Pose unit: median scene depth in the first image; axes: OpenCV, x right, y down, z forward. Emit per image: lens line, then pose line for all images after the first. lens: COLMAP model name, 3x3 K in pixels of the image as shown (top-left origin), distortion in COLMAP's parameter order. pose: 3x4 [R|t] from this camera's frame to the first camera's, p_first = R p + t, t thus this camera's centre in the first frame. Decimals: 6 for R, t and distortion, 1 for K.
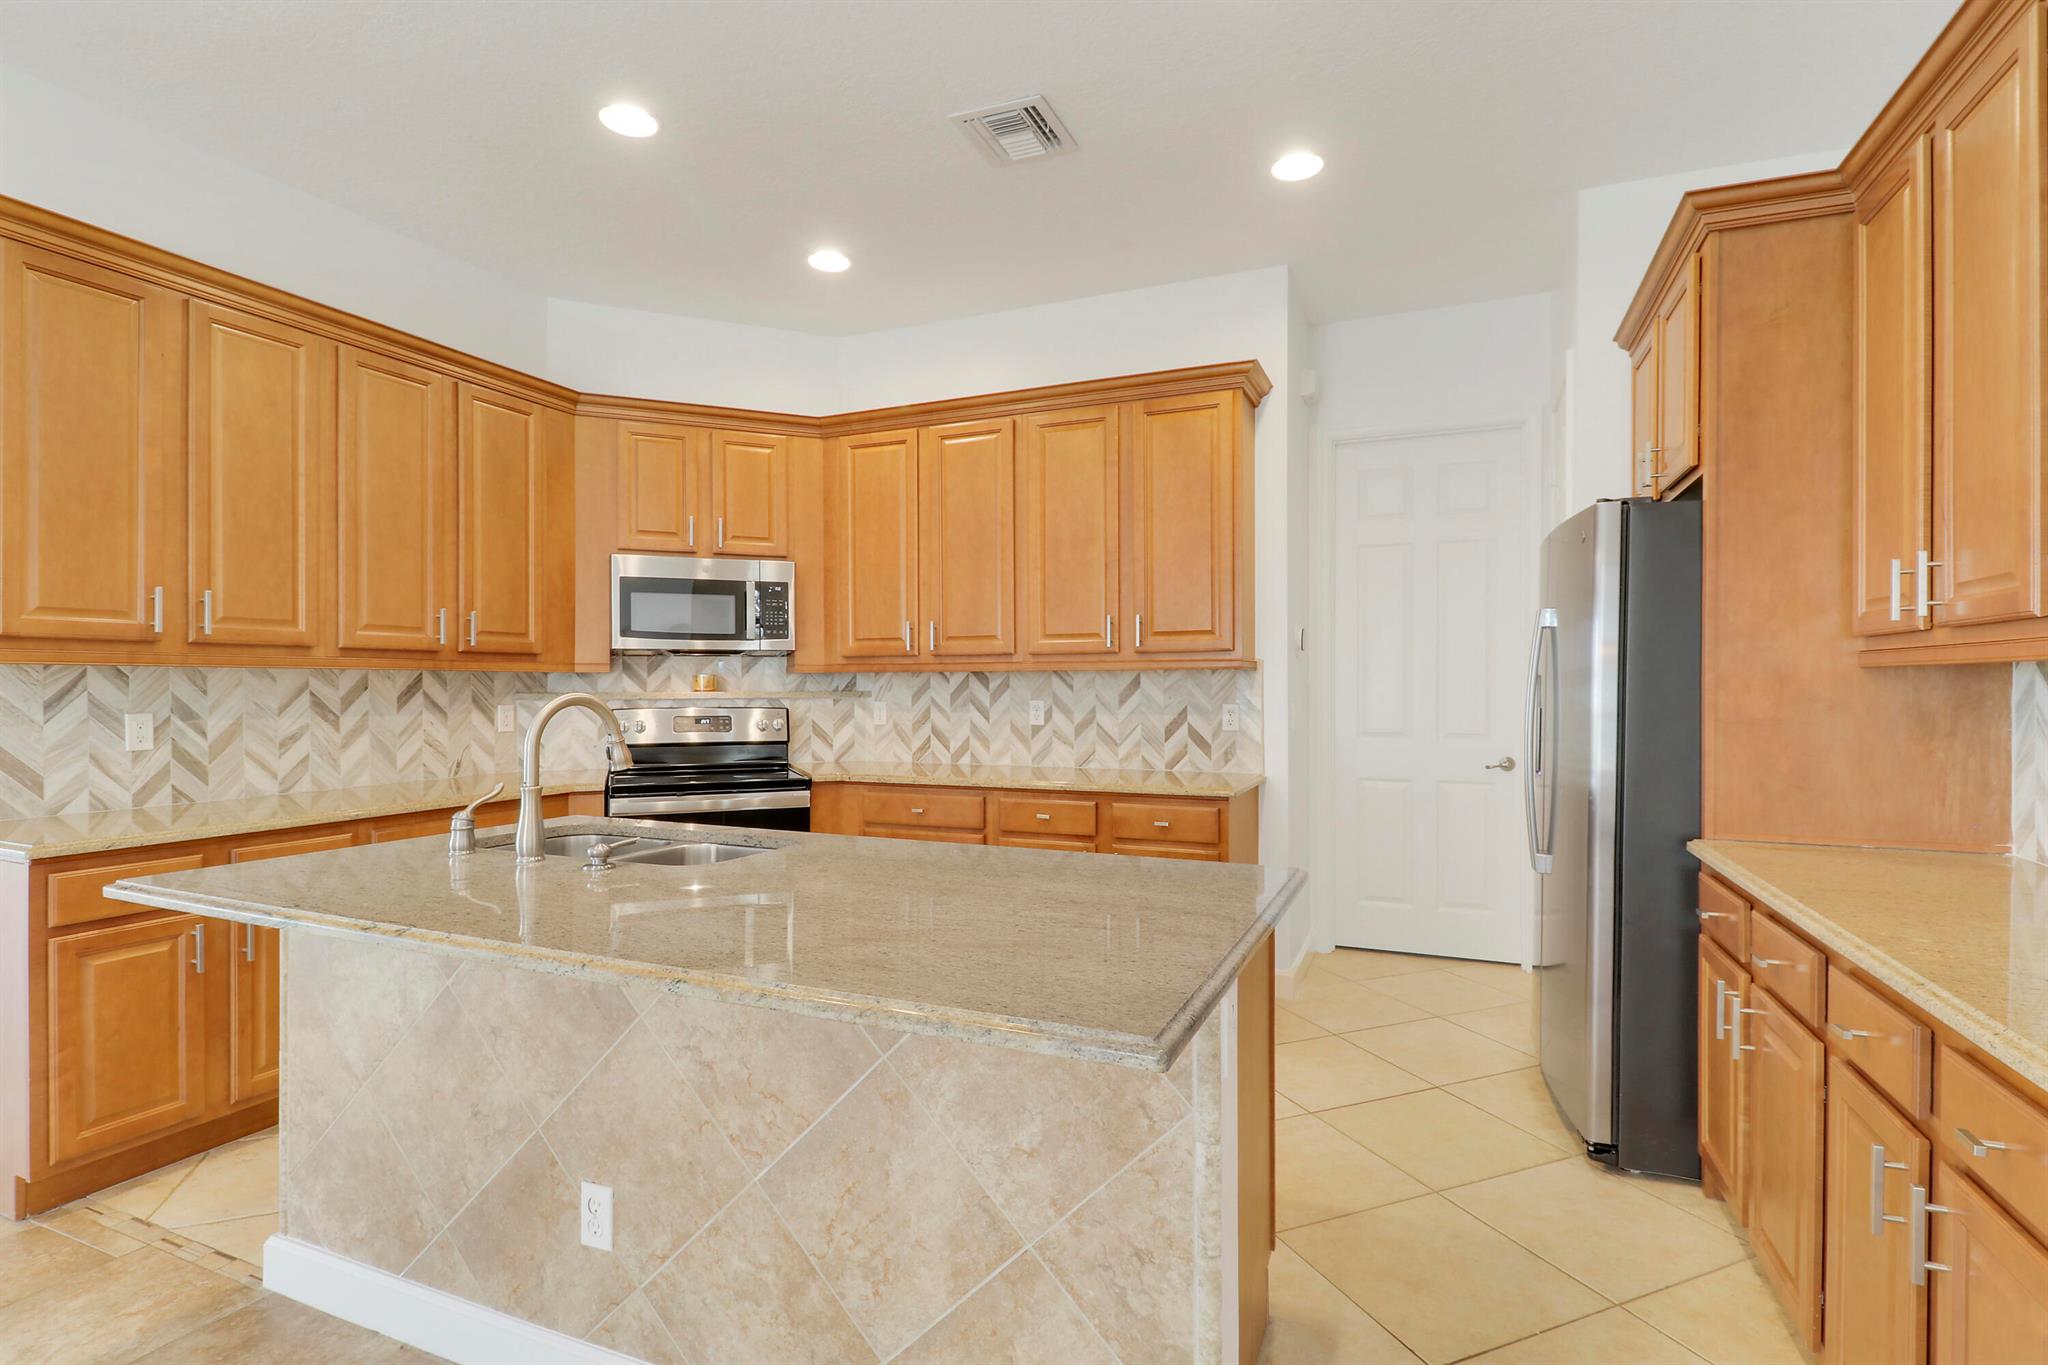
lens RADIAL K [[961.6, 0, 1033.1], [0, 961.6, 678.7], [0, 0, 1]] dist [-0.002581, -0.012029]
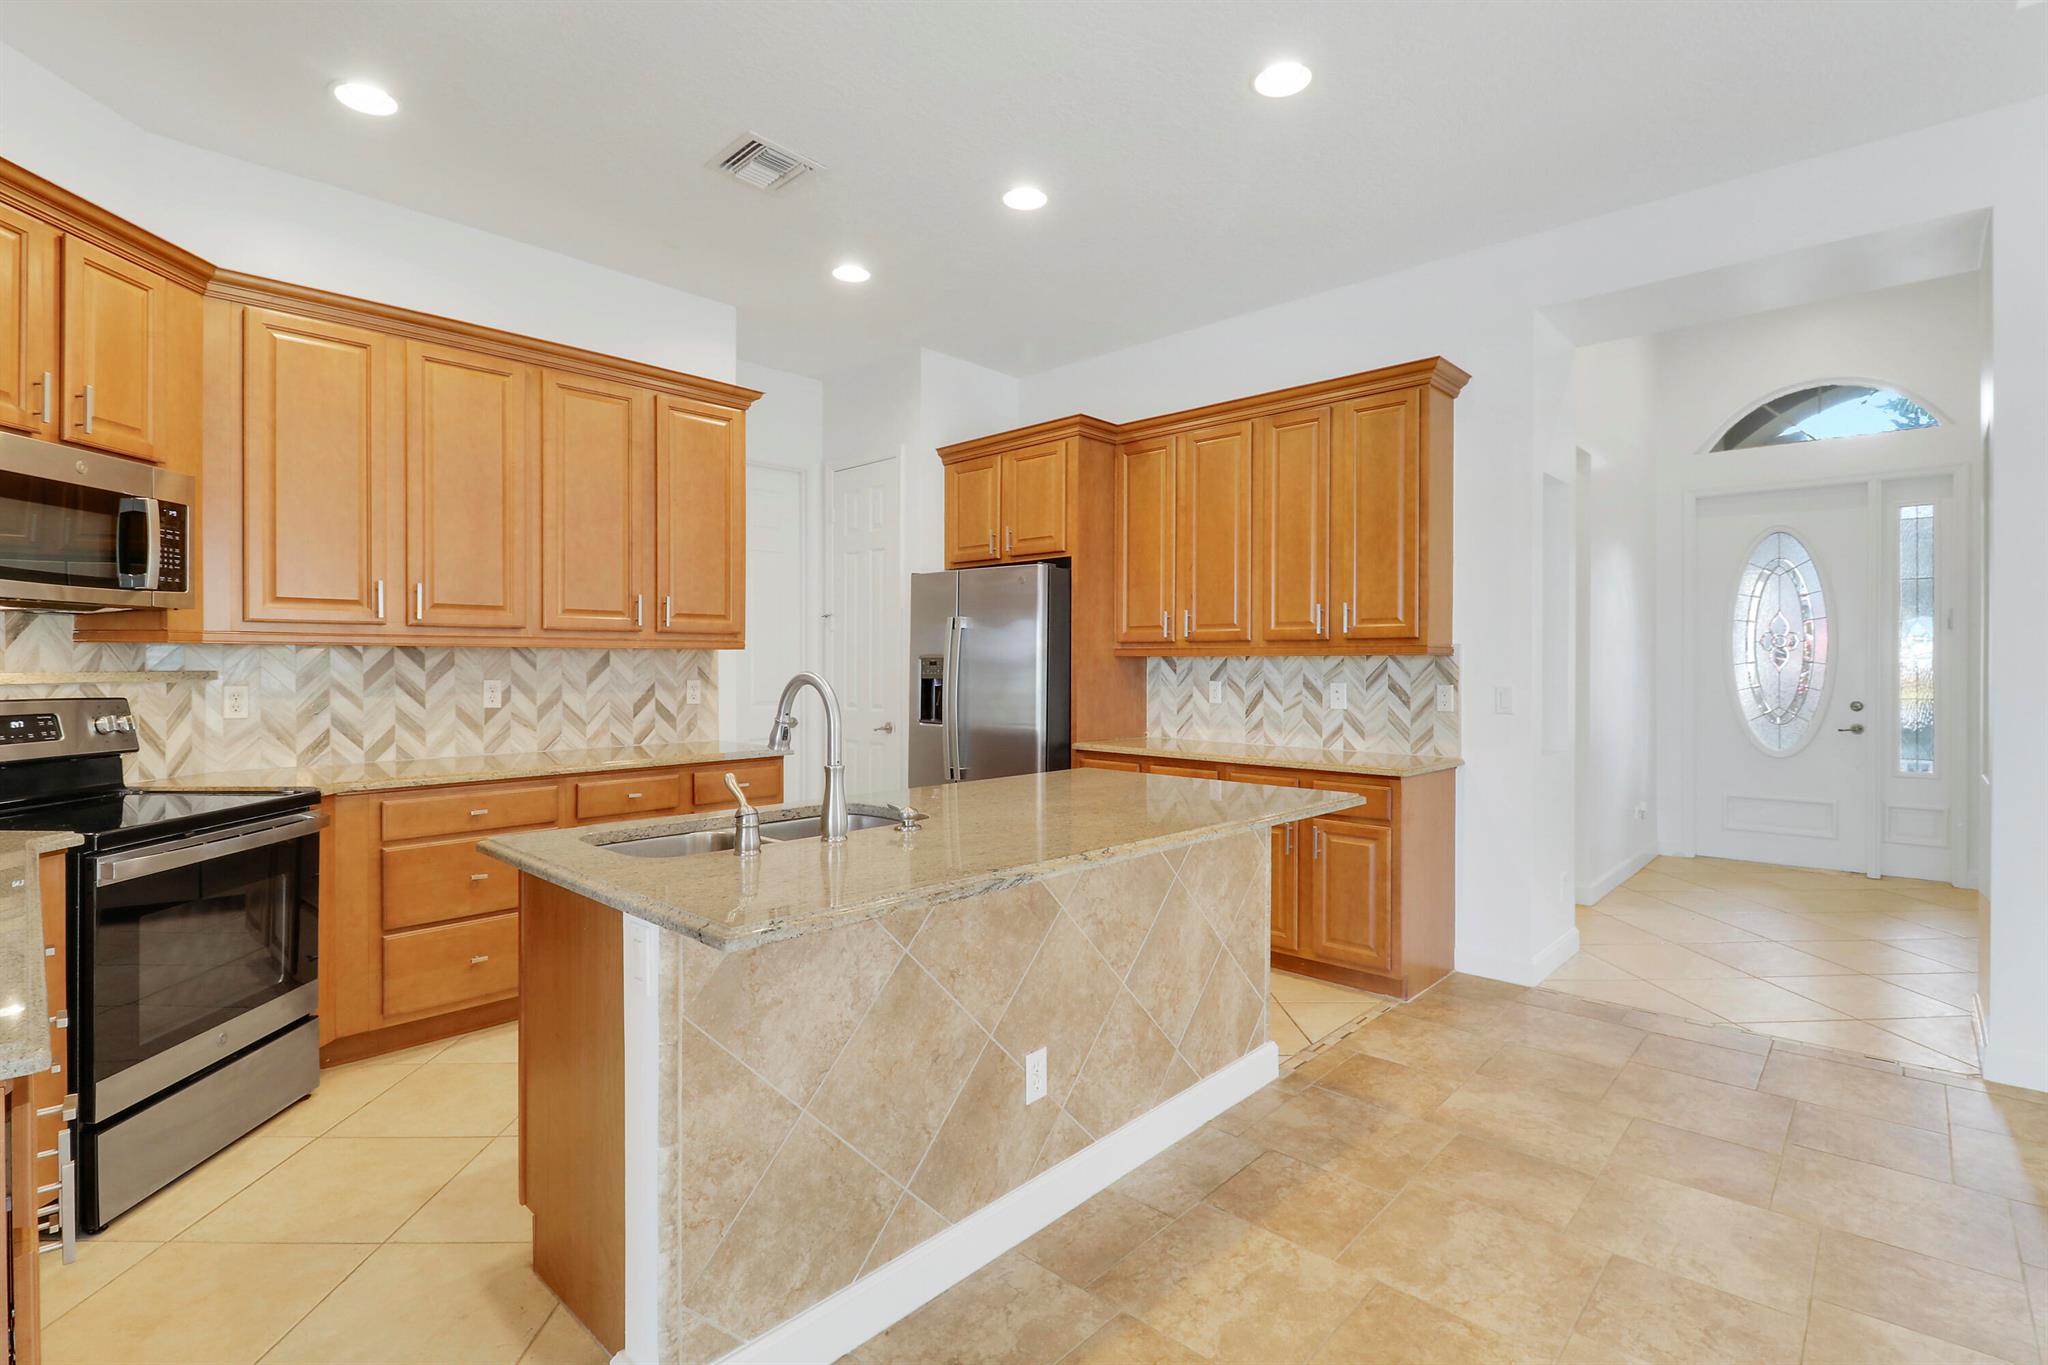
lens RADIAL K [[961.6, 0, 1046.8], [0, 961.6, 656.5], [0, 0, 1]] dist [-0.002581, -0.012029]
pose [[0.341205, 0.009220, 0.939944, -0.828081], [-0.009015, 0.999938, -0.006536, 0.002432], [-0.939946, -0.006243, 0.341267, 0.271038]]
